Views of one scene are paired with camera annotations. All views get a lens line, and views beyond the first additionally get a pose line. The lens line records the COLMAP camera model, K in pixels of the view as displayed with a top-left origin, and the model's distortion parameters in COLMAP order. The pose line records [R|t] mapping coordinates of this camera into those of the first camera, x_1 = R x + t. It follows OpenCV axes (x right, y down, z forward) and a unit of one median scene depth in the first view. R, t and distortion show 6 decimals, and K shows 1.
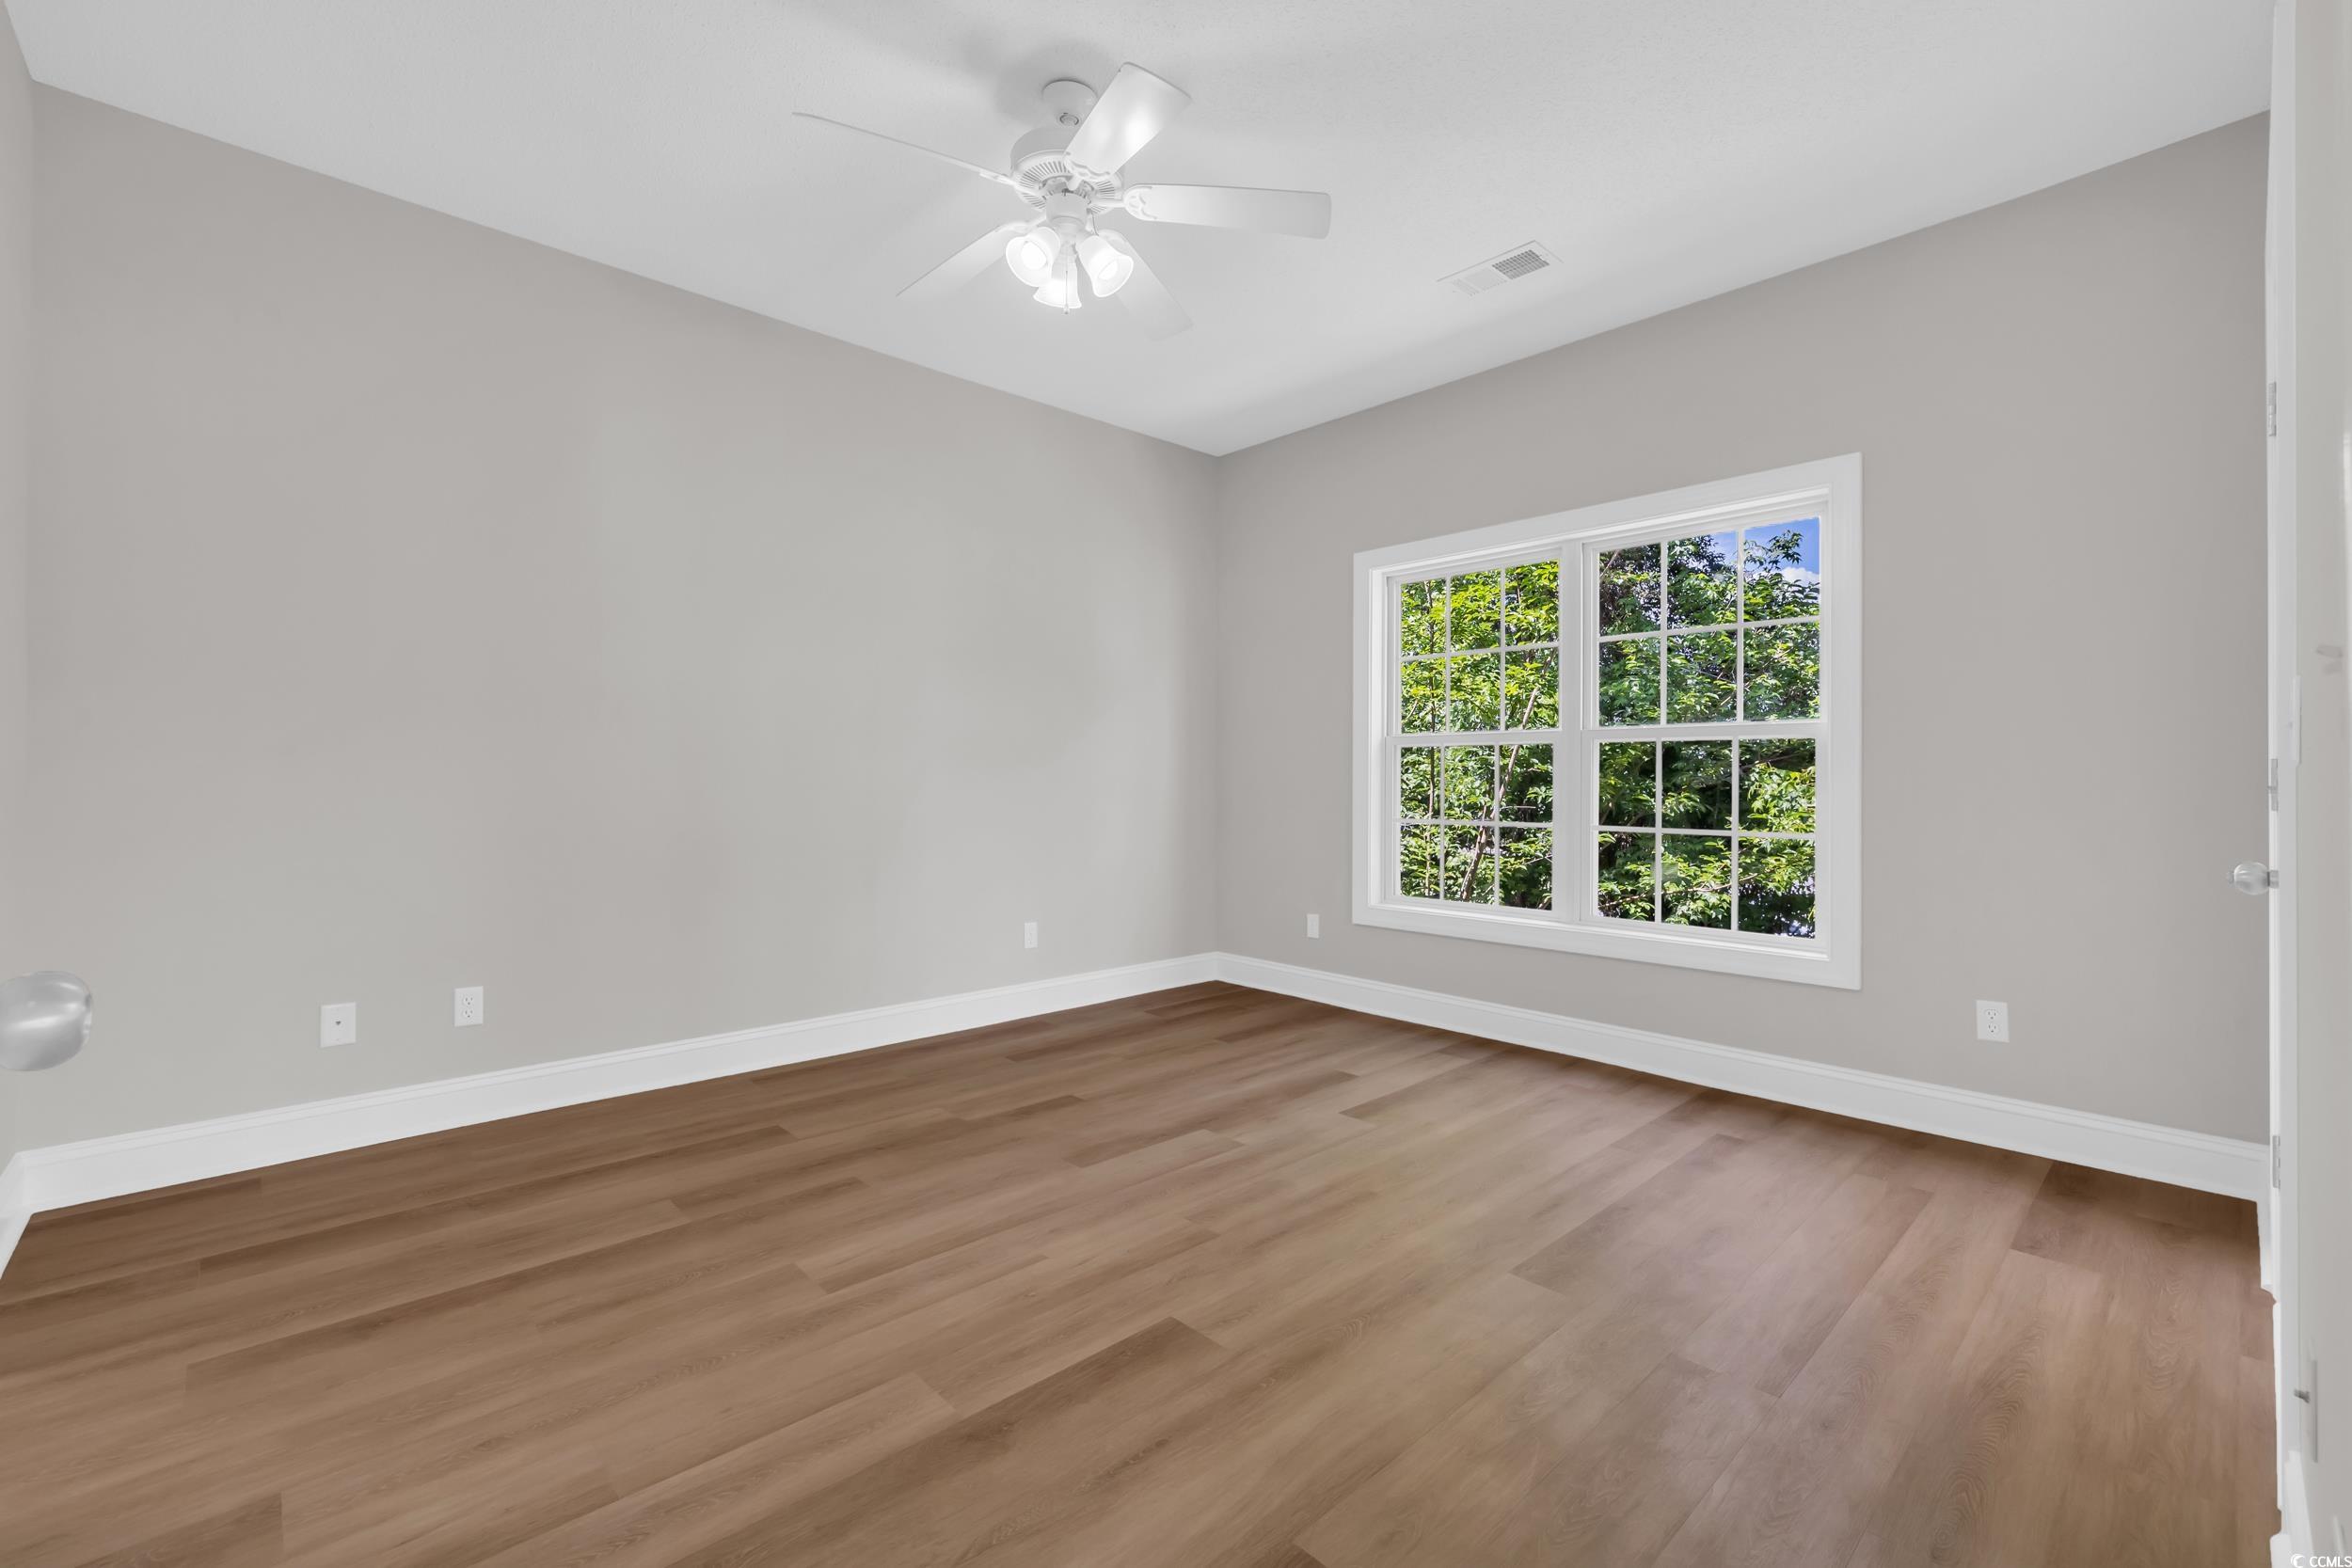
lens RADIAL K [[1002.0, 0, 1179.6], [0, 1002.0, 780.1], [0, 0, 1]] dist [0.001895, 0.000020]
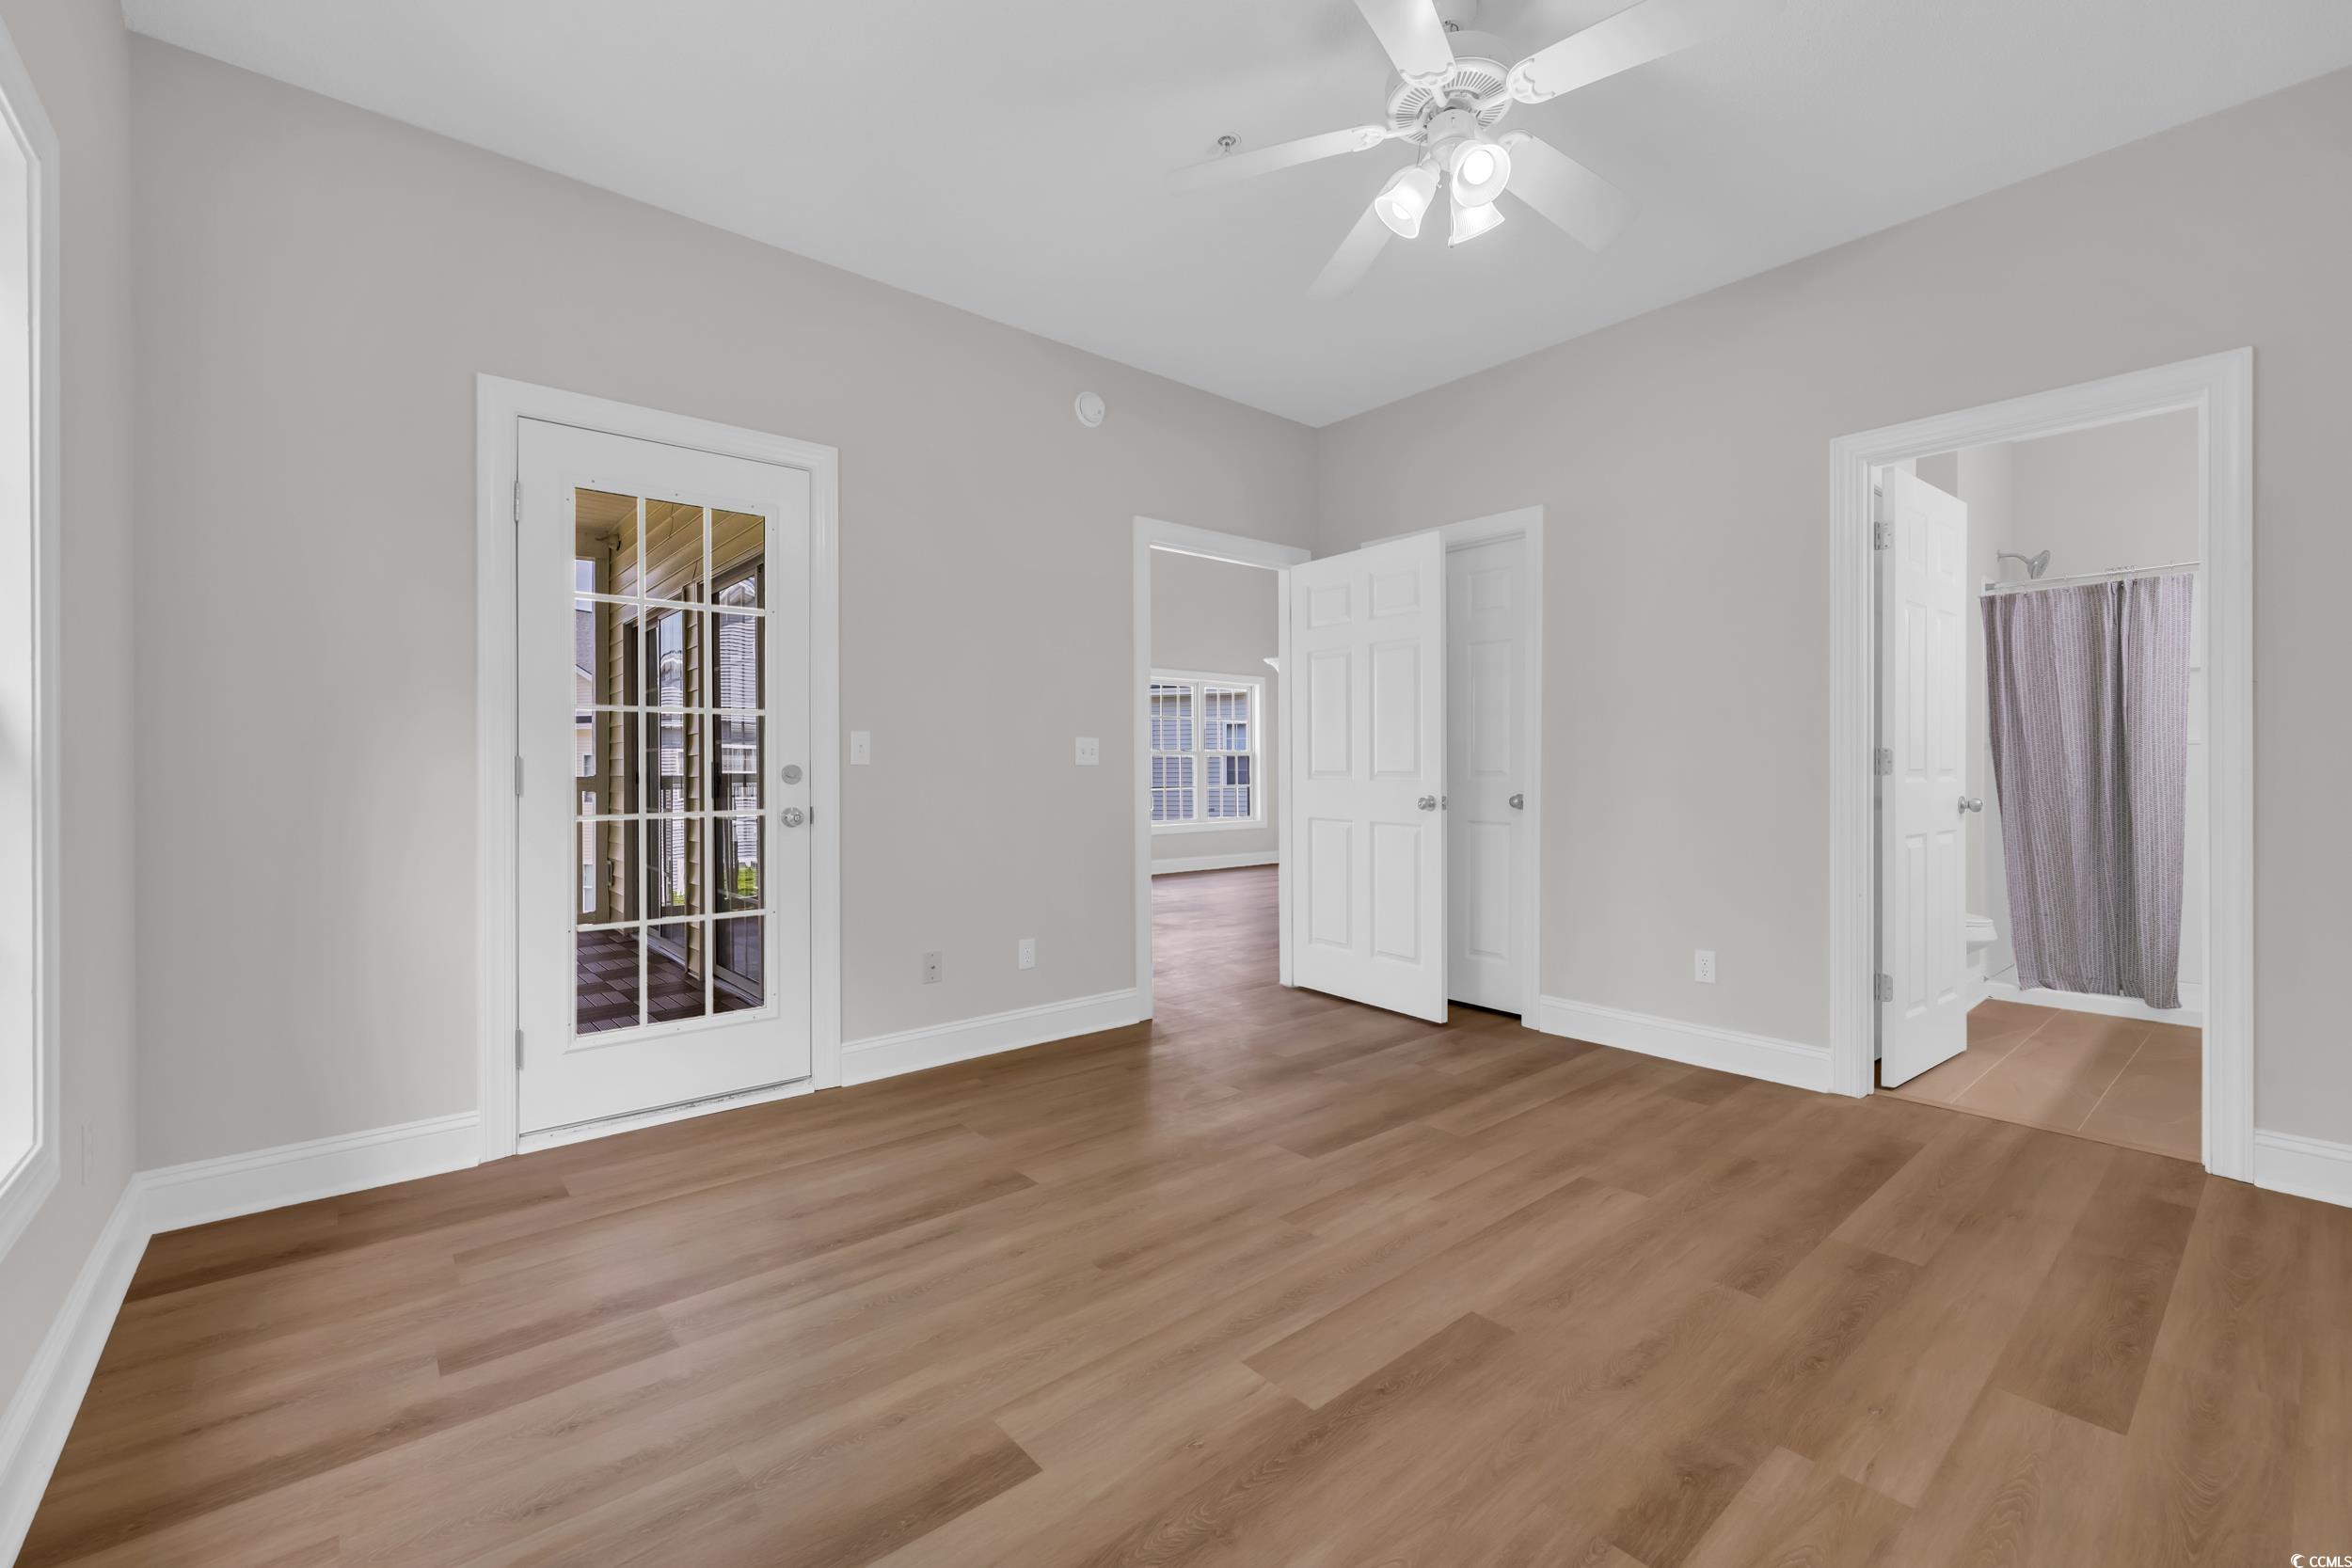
lens RADIAL K [[1002.0, 0, 1172.9], [0, 1002.0, 770.7], [0, 0, 1]] dist [0.001895, 0.000020]
pose [[-0.998813, -0.001563, 0.048677, 0.096418], [-0.001536, 0.999999, 0.000575, -0.007675], [-0.048678, 0.000500, -0.998814, 1.974787]]
